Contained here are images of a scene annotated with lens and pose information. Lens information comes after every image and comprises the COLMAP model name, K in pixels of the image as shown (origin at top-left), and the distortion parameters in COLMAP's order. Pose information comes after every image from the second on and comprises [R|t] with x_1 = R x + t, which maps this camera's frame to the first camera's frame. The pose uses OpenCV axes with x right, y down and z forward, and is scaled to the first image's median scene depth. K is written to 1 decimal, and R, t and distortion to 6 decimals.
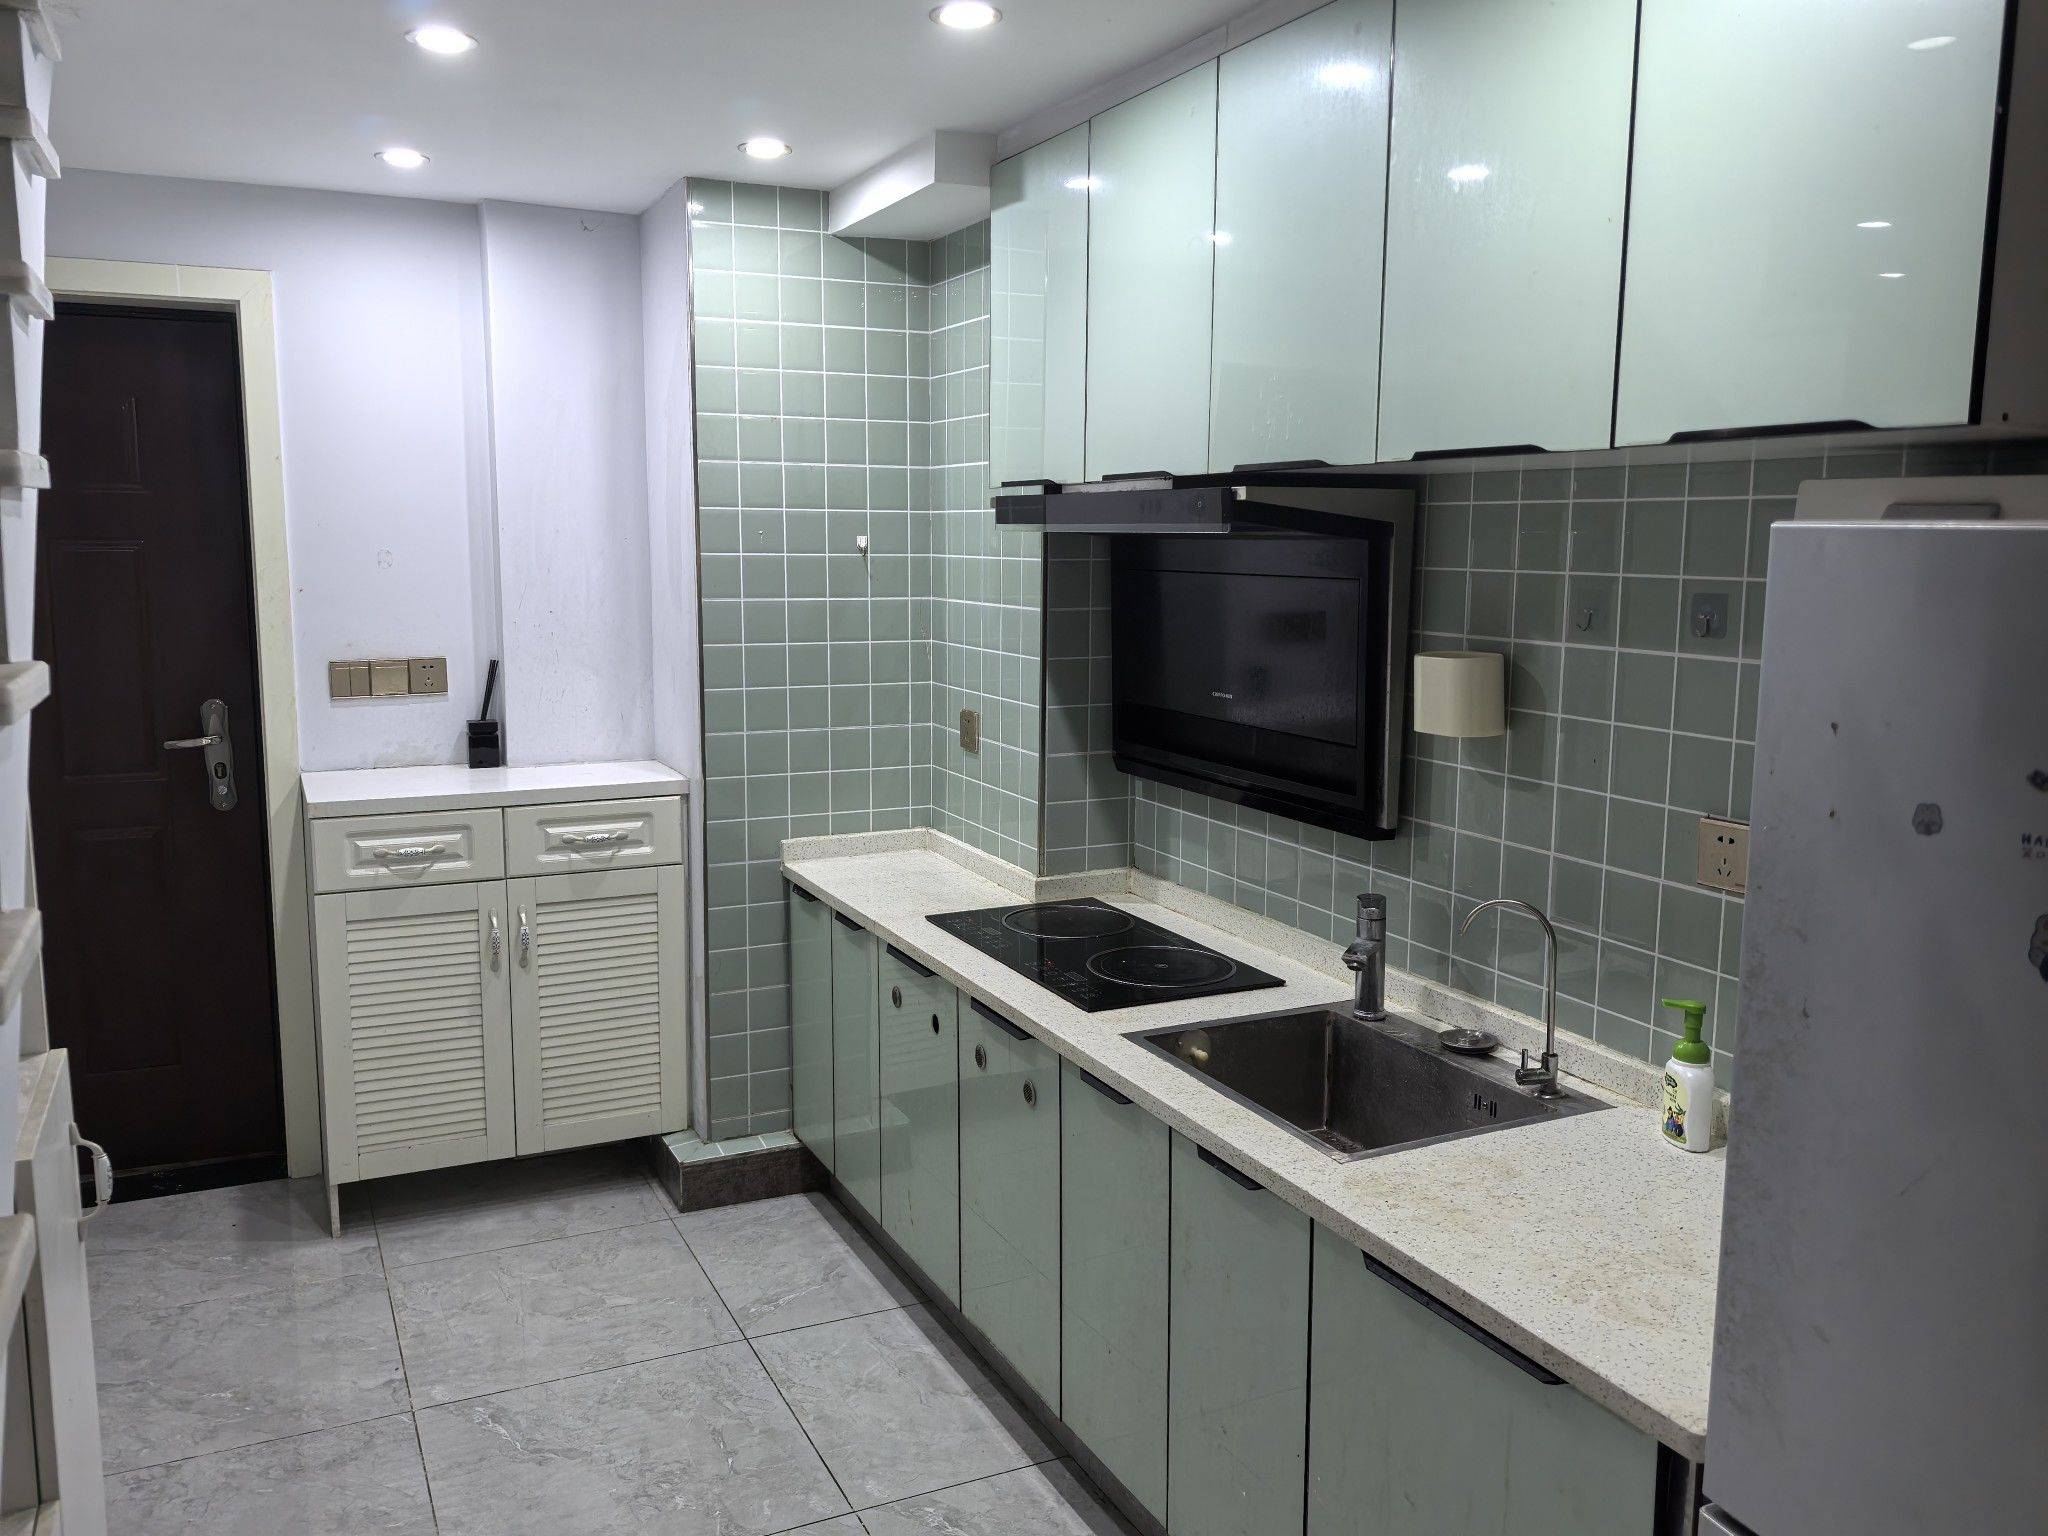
lens RADIAL K [[1599.8, 0, 1023.6], [0, 1599.8, 767.7], [0, 0, 1]] dist [0.005023, -0.015085]
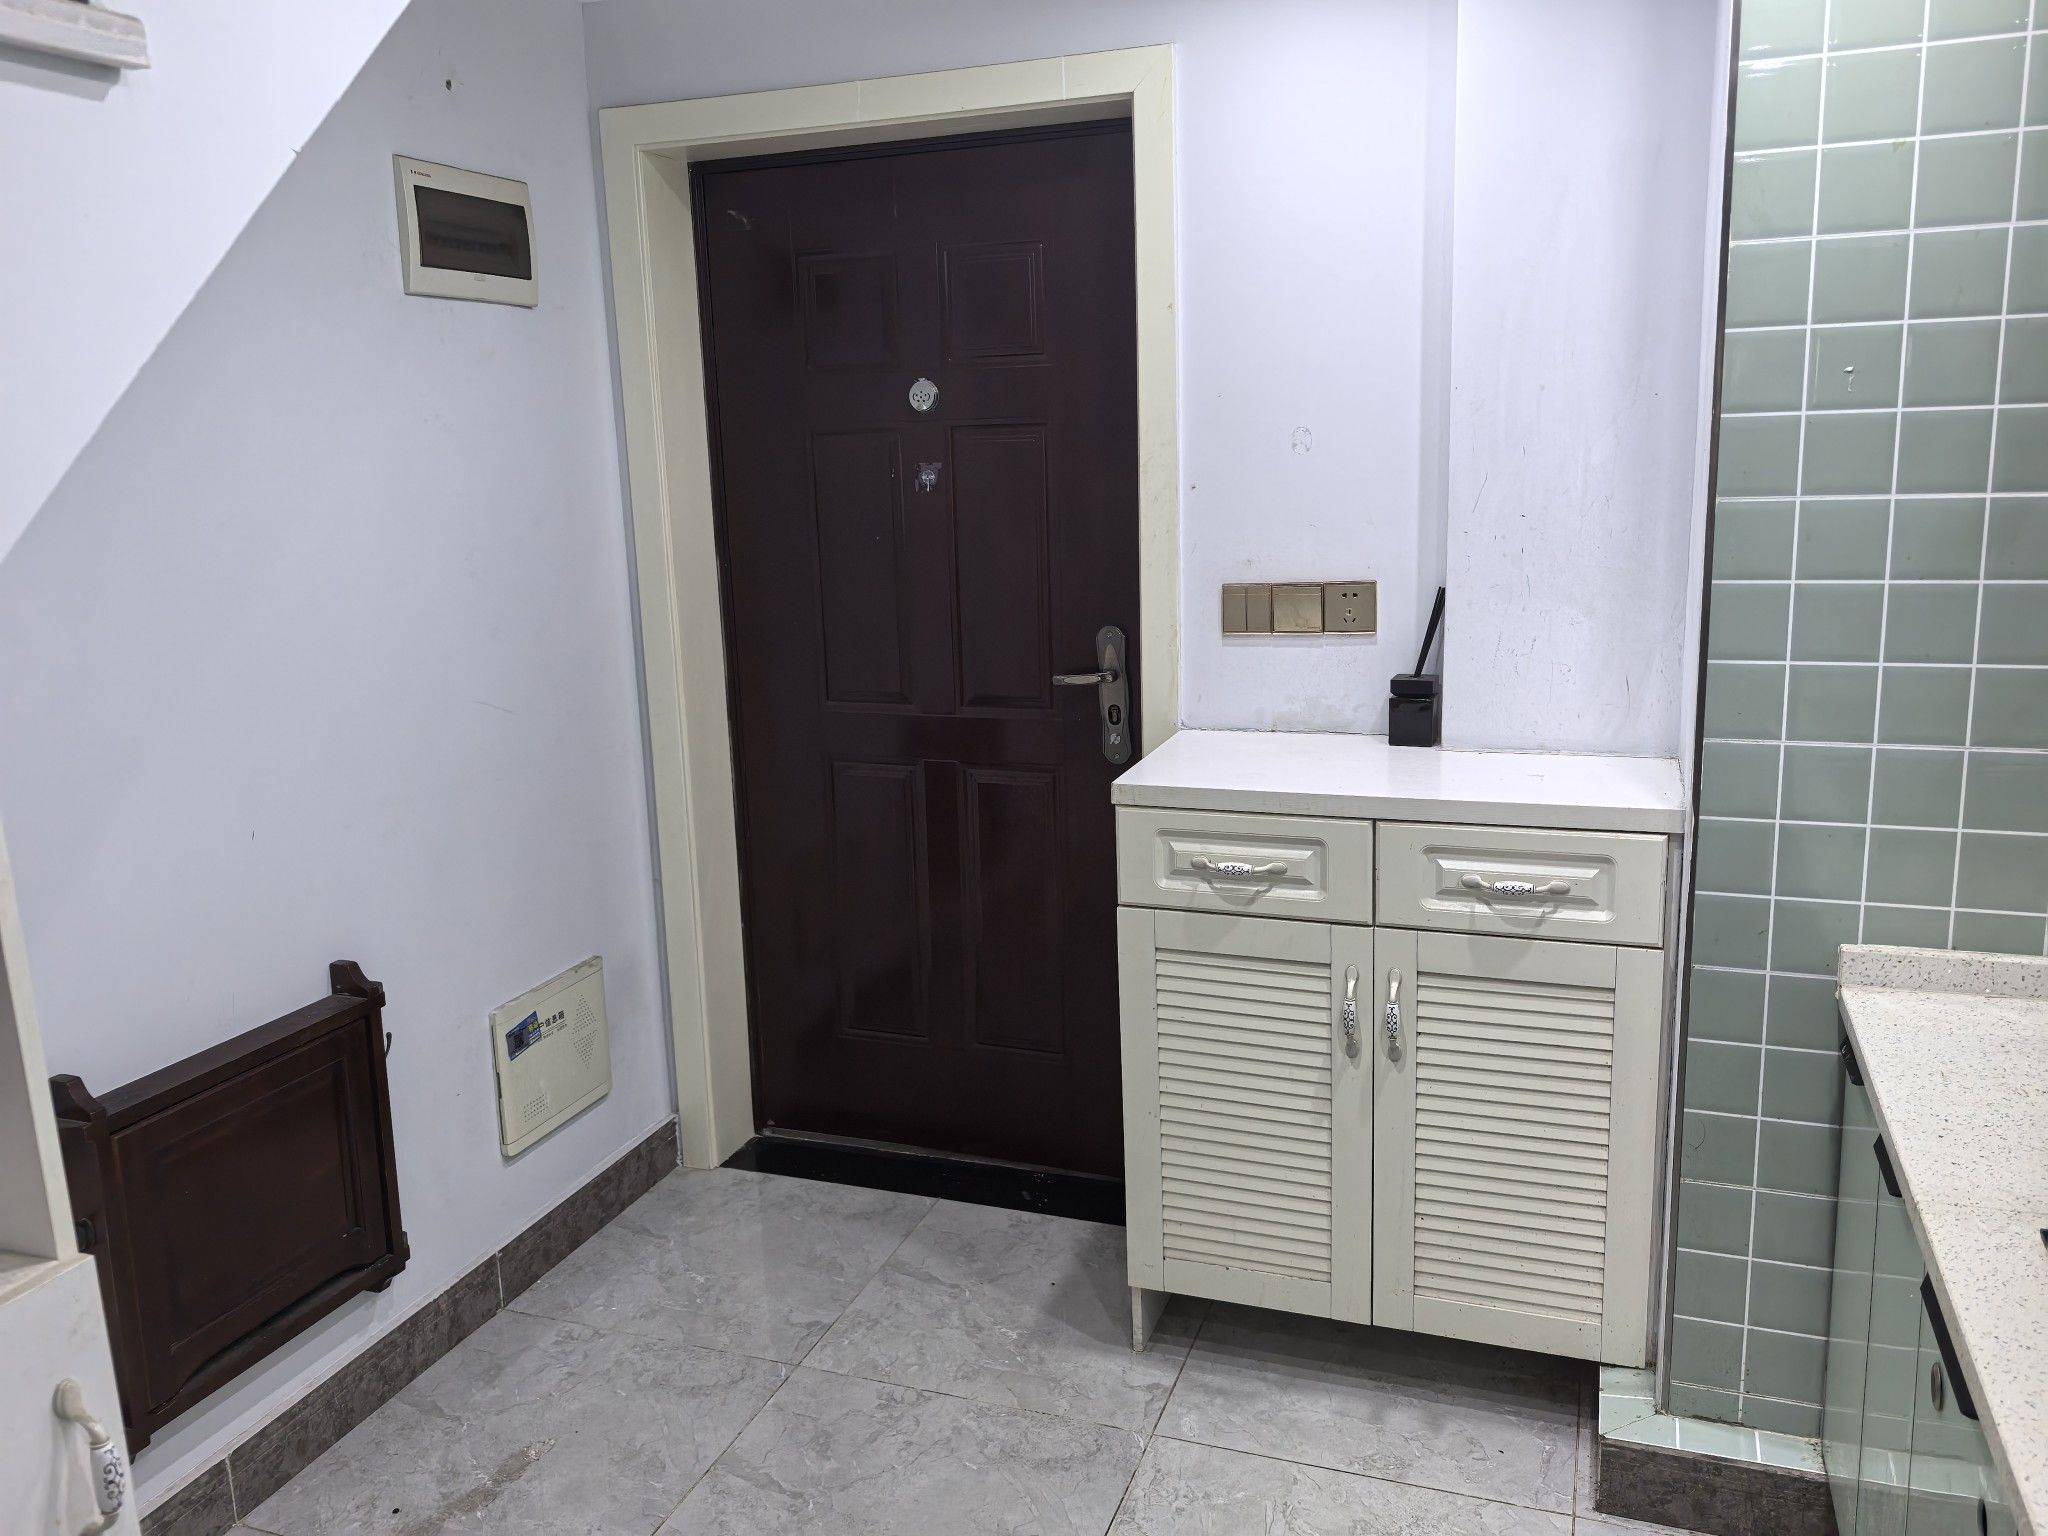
lens RADIAL K [[1599.8, 0, 1015.6], [0, 1599.8, 760.5], [0, 0, 1]] dist [0.005023, -0.015085]
pose [[0.693399, 0.115824, -0.711184, 0.033615], [-0.071830, 0.993191, 0.091718, -0.046816], [0.716964, -0.012513, 0.696998, 0.426820]]
